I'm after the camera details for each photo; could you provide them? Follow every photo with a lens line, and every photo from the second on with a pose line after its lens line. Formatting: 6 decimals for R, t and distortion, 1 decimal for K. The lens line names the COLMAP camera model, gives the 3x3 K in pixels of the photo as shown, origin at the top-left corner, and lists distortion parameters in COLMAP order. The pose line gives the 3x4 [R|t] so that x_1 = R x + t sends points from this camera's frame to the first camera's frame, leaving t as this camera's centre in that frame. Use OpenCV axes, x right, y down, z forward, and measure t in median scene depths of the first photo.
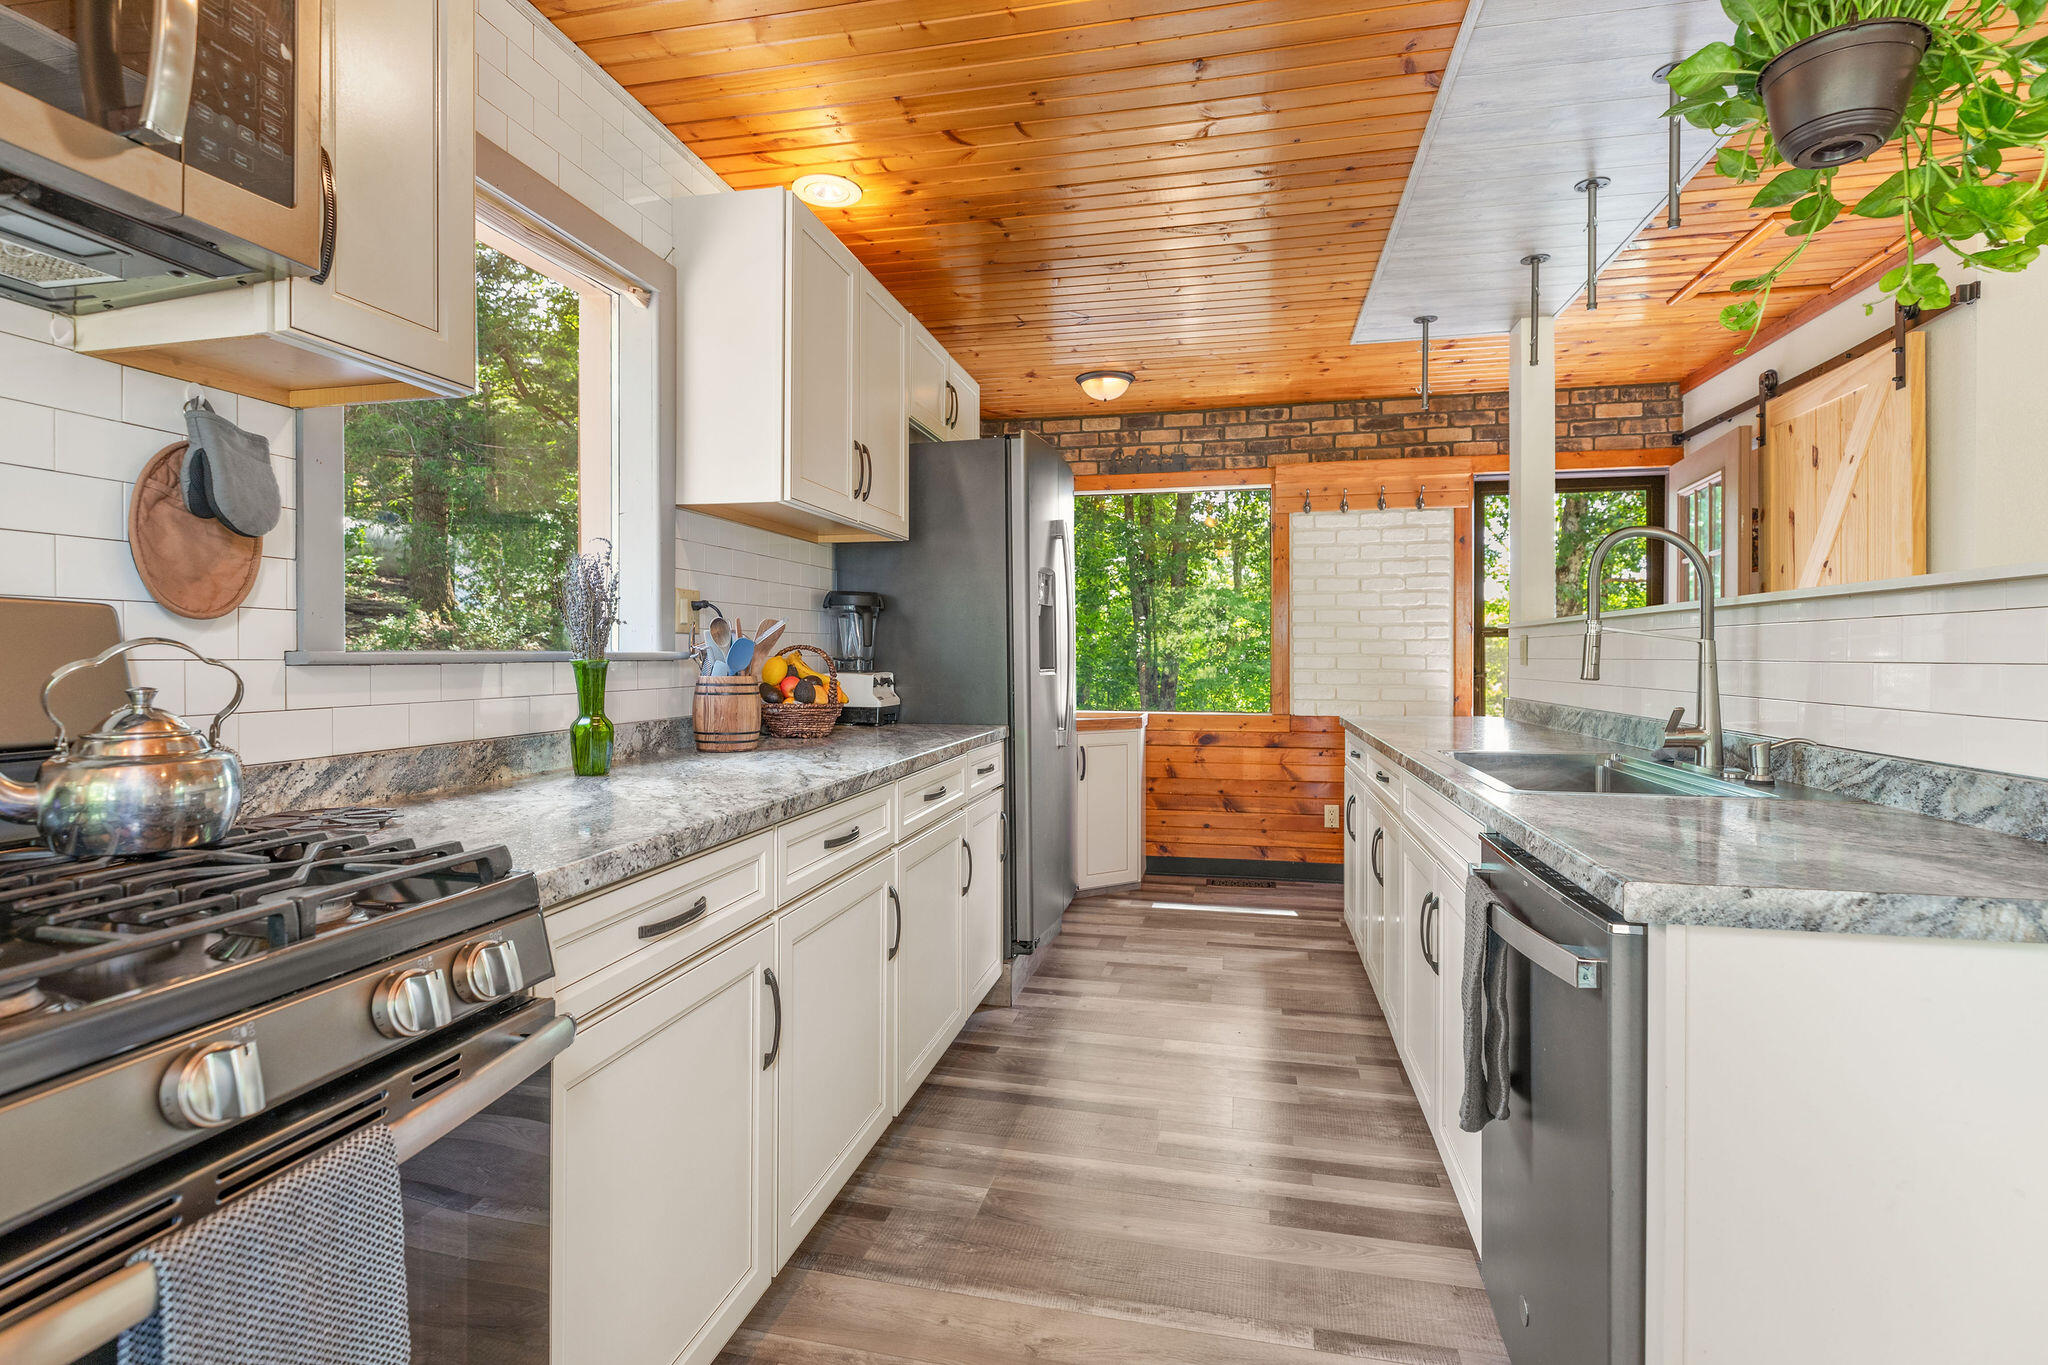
lens RADIAL K [[1038.3, 0, 1017.6], [0, 1038.3, 666.9], [0, 0, 1]] dist [-0.001395, -0.000566]
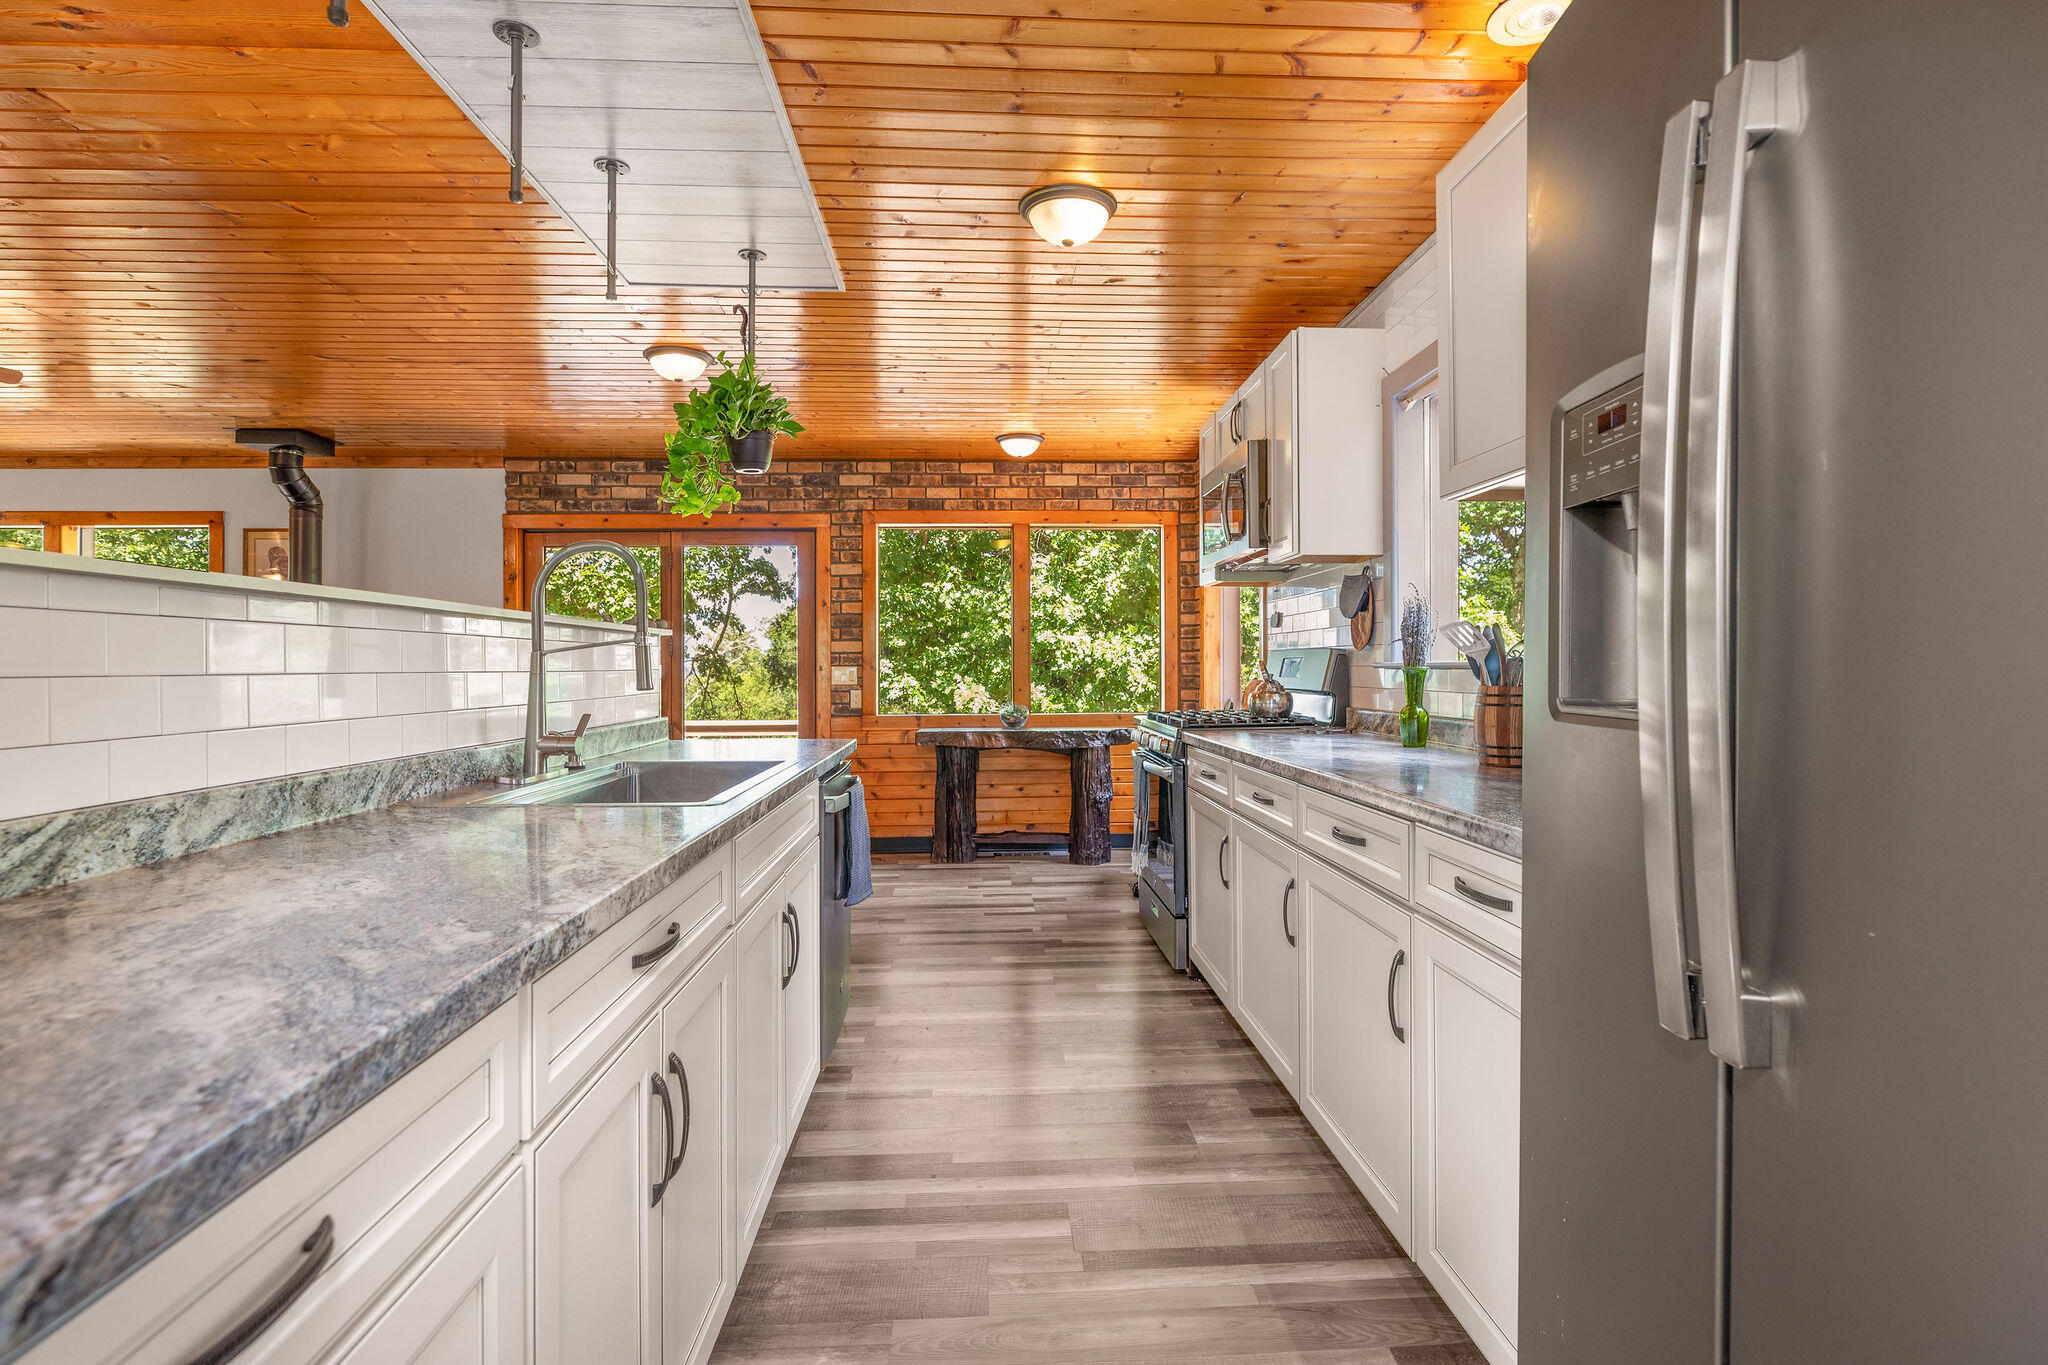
lens RADIAL K [[1038.3, 0, 1030.3], [0, 1038.3, 672.5], [0, 0, 1]] dist [-0.001395, -0.000566]
pose [[-0.964483, 0.002458, -0.264134, 0.417229], [-0.002850, 0.999802, 0.019710, -0.023617], [0.264130, 0.019763, -0.964285, 1.917270]]
